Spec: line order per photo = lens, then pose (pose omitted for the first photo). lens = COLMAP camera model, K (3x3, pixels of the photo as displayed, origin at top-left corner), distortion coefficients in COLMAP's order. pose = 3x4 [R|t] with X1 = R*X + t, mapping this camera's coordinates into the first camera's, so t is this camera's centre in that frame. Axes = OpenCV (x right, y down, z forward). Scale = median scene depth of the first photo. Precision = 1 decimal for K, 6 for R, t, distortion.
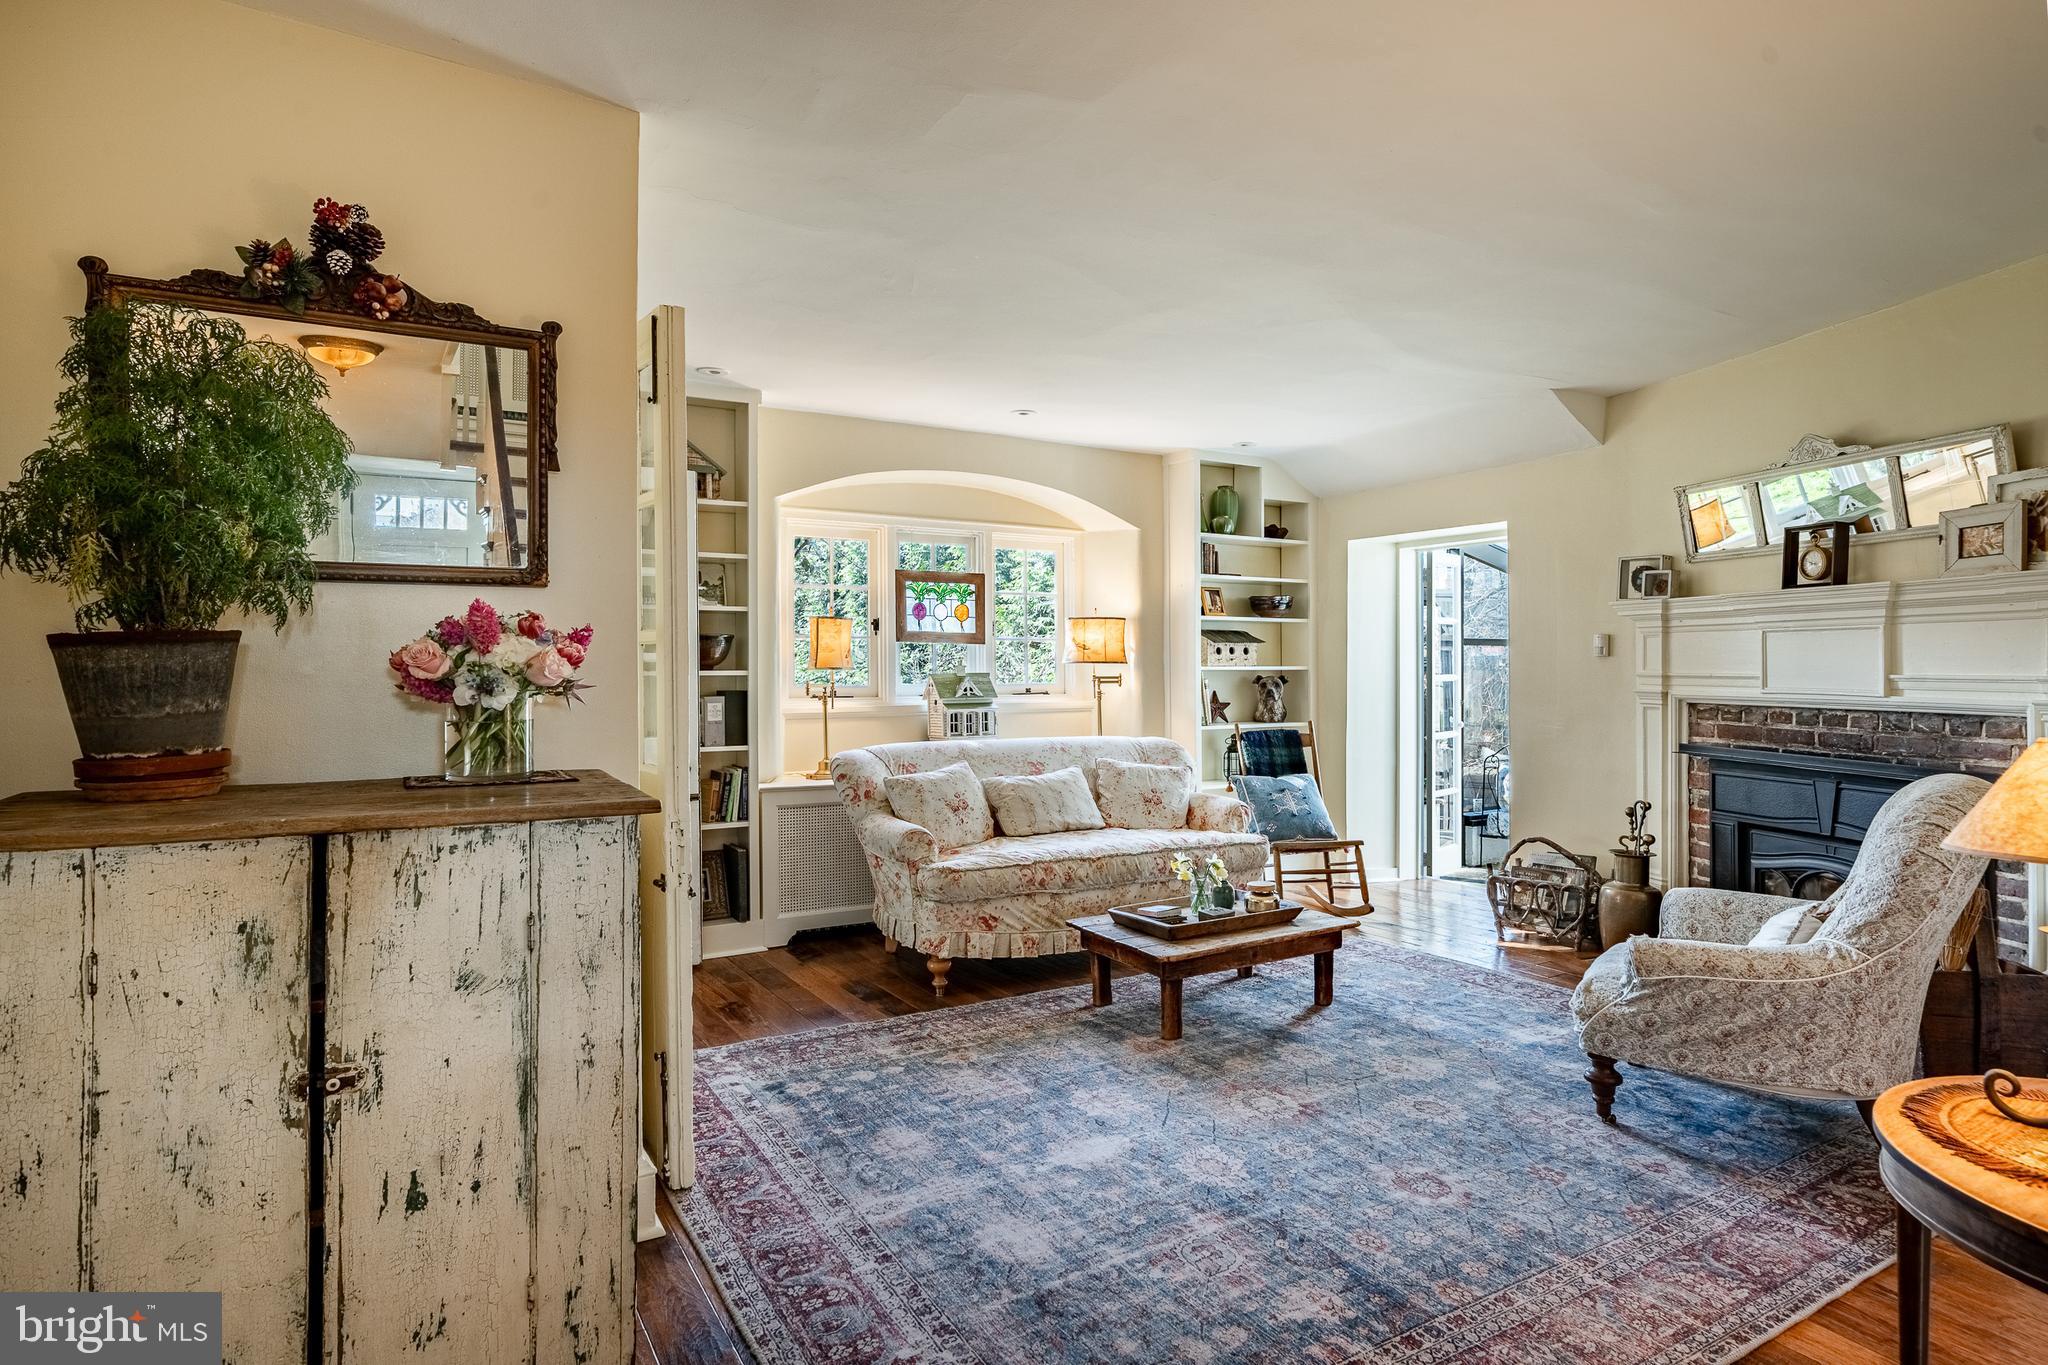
lens RADIAL K [[1096.9, 0, 1024.0], [0, 1096.9, 682.5], [0, 0, 1]] dist [0.001436, 0.000515]
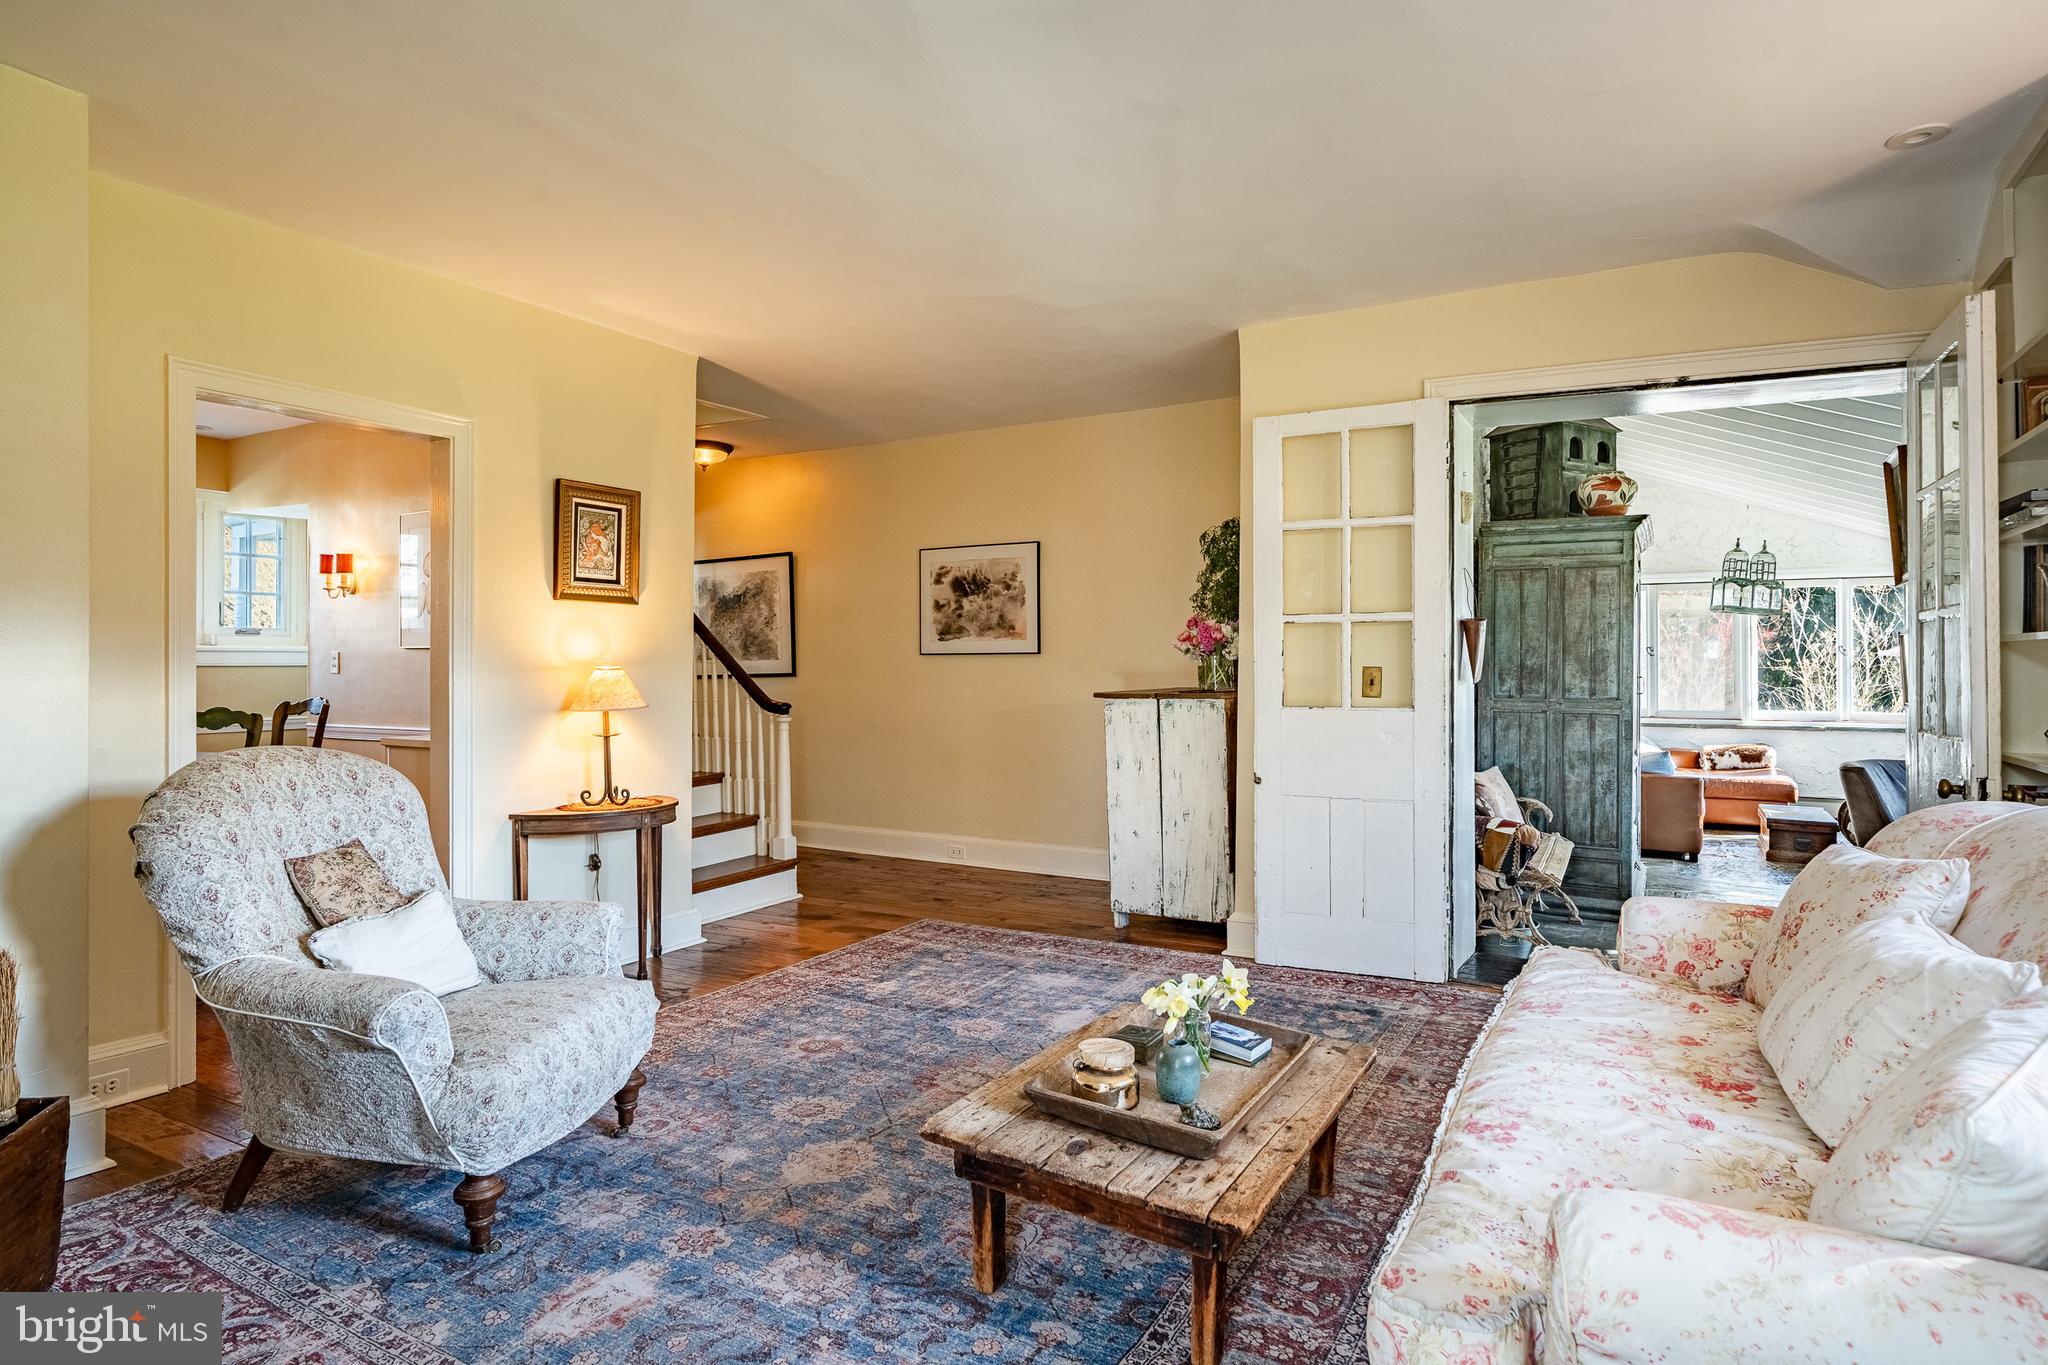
lens RADIAL K [[1135.4, 0, 992.2], [0, 1135.4, 673.0], [0, 0, 1]] dist [-0.001058, 0.000049]
pose [[-0.888366, 0.006770, -0.459087, 0.546995], [-0.003050, 0.999782, 0.020646, 0.000774], [0.459127, 0.019742, -0.888152, 1.564388]]
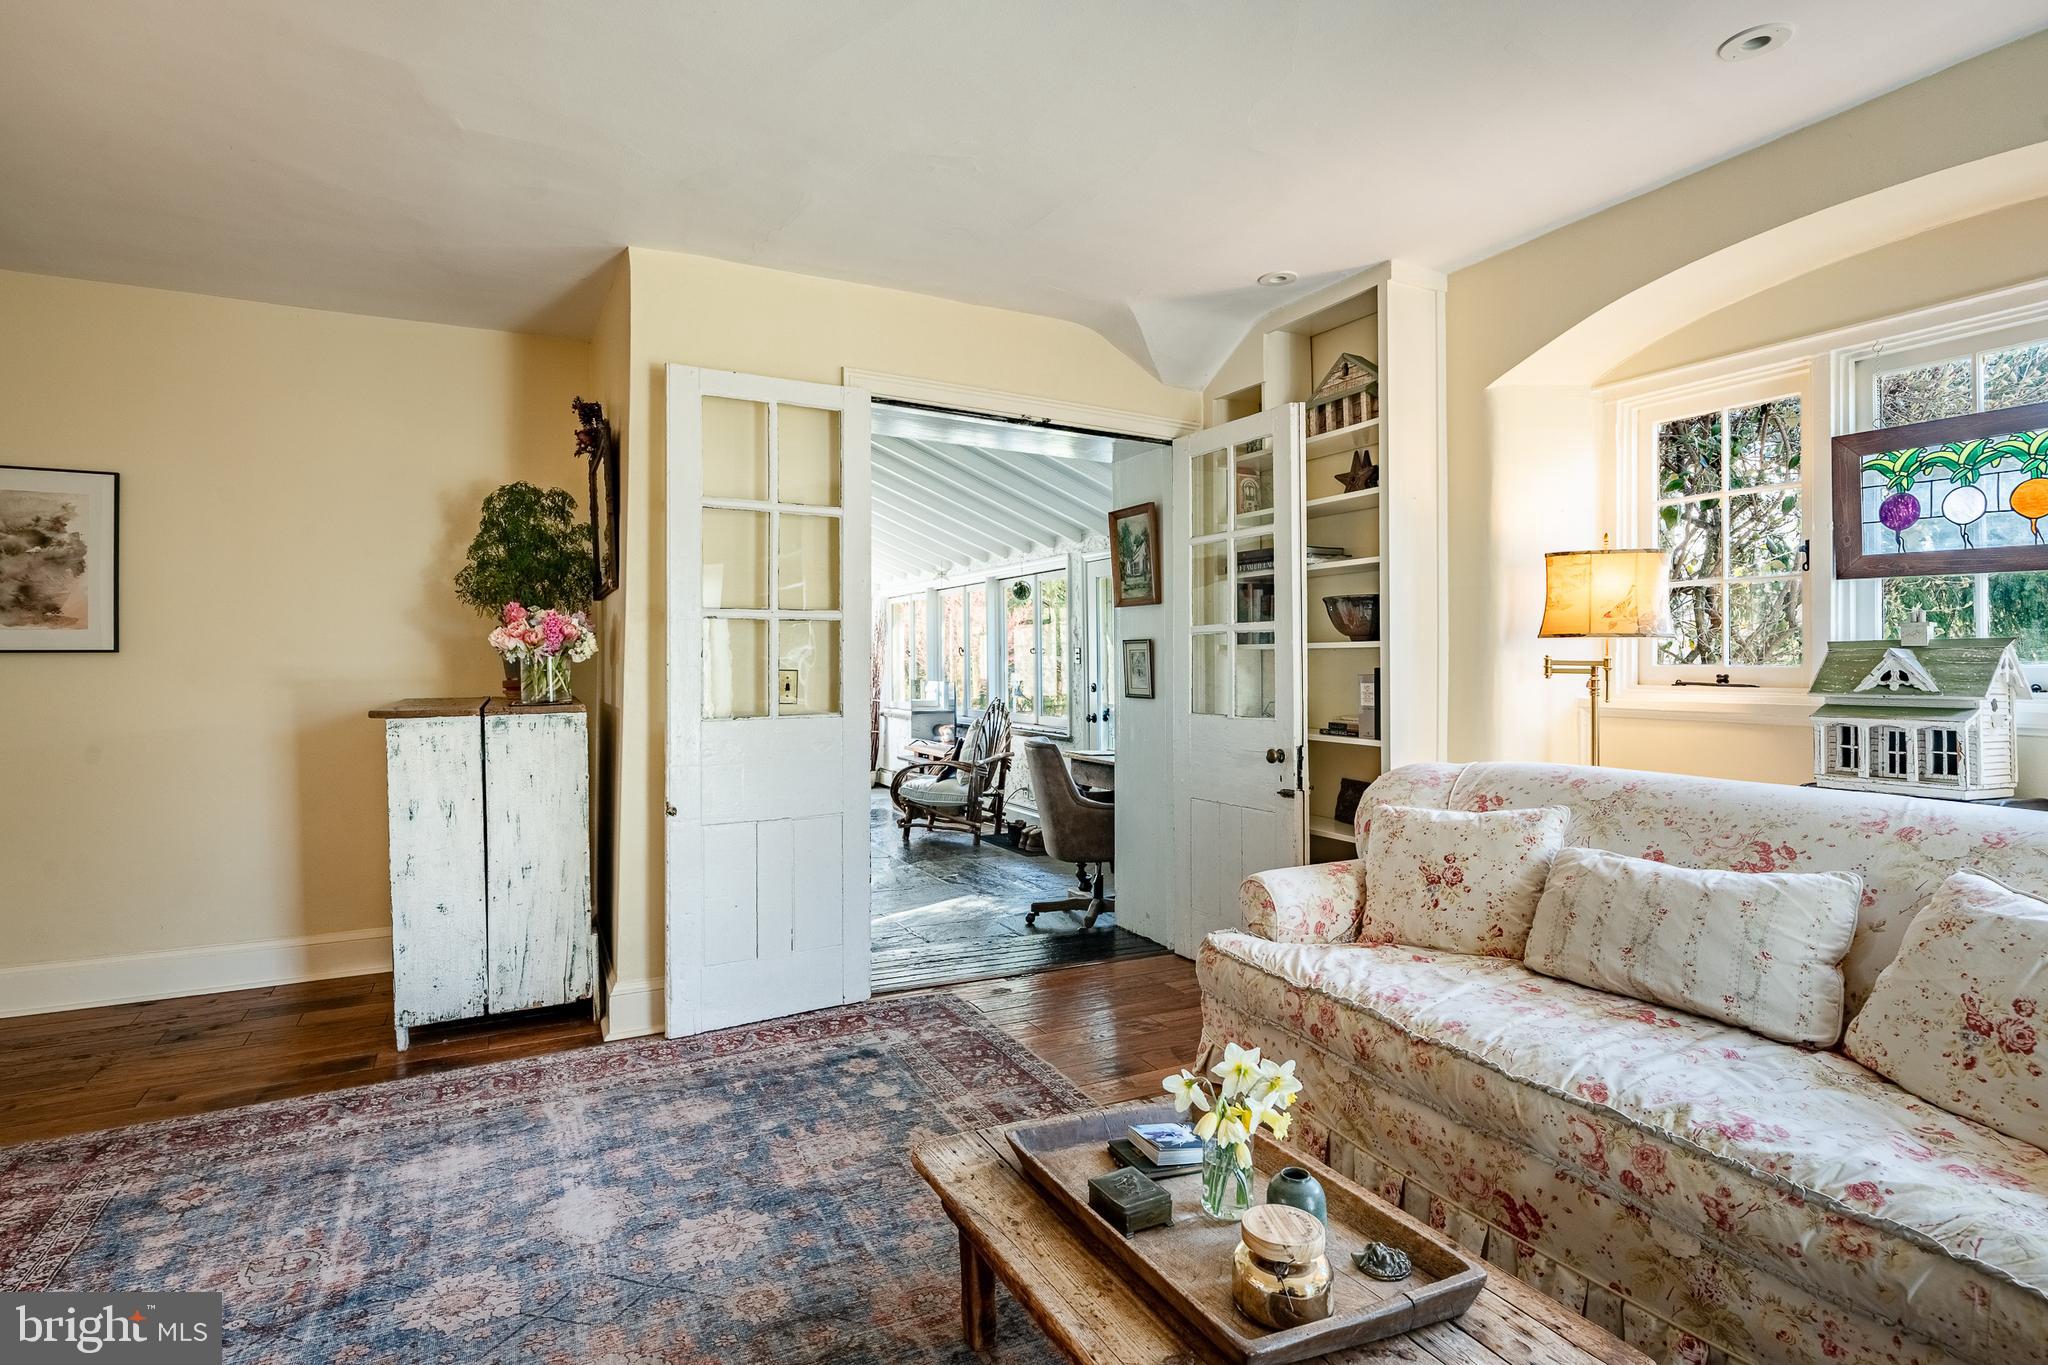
lens RADIAL K [[1033.3, 0, 1015.4], [0, 1033.3, 654.4], [0, 0, 1]] dist [-0.001236, -0.000264]
pose [[-0.078030, -0.004609, -0.996940, 0.601655], [-0.010064, 0.999942, -0.003835, 0.004242], [0.996900, 0.009734, -0.078072, 1.023602]]
